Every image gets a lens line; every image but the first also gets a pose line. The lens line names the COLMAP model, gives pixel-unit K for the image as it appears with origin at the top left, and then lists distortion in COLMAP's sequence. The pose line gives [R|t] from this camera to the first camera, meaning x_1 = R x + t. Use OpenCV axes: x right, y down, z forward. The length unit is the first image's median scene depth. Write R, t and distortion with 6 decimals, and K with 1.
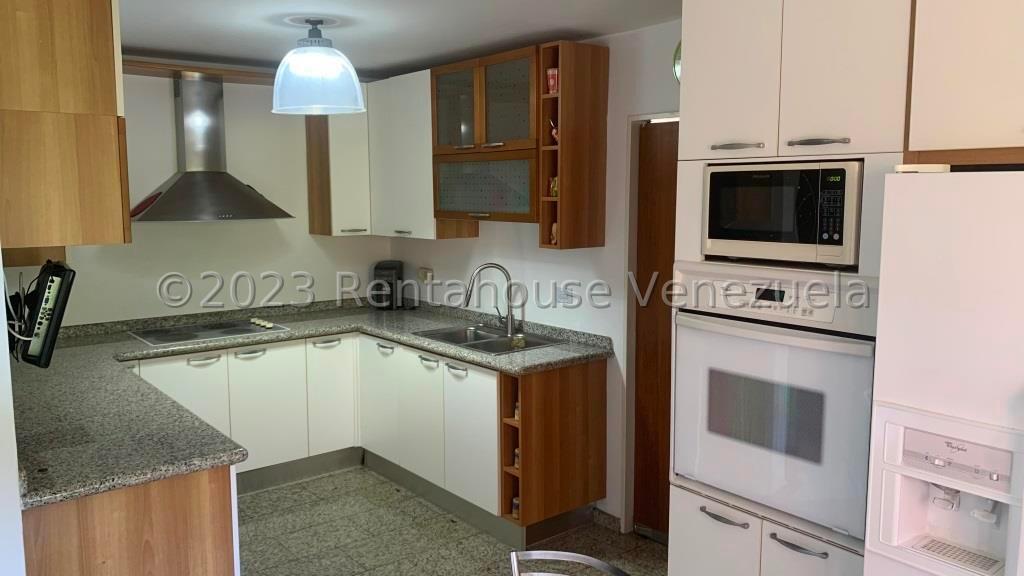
lens RADIAL K [[787.0, 0, 512.0], [0, 787.0, 288.0], [0, 0, 1]] dist [0.003247, 0.000216]
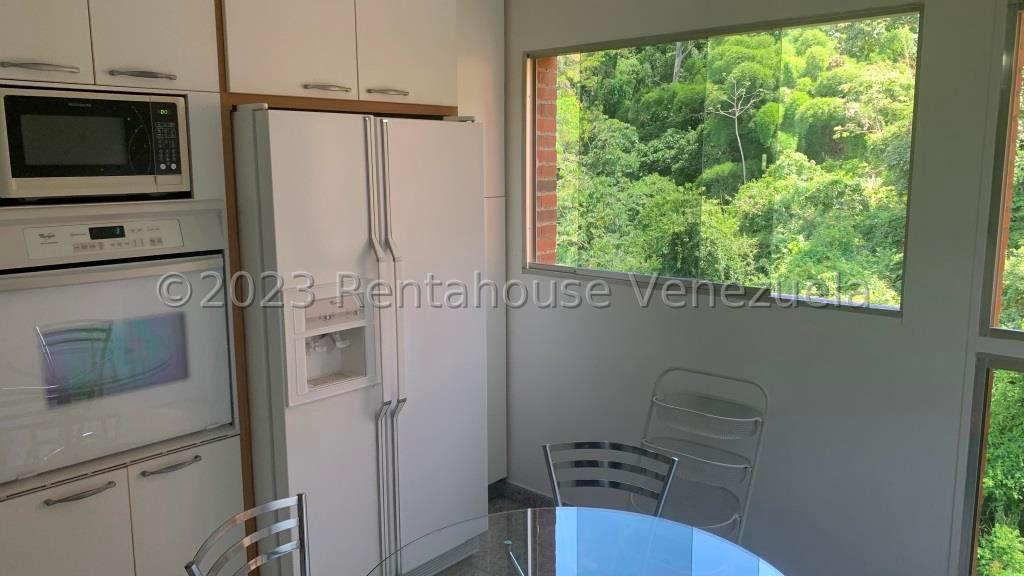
lens RADIAL K [[787.0, 0, 512.0], [0, 787.0, 288.0], [0, 0, 1]] dist [0.003247, 0.000216]
pose [[-0.166398, -0.165997, 0.971986, -0.737621], [0.119808, 0.975022, 0.187025, -0.048565], [-0.978753, 0.147572, -0.142354, 0.716291]]
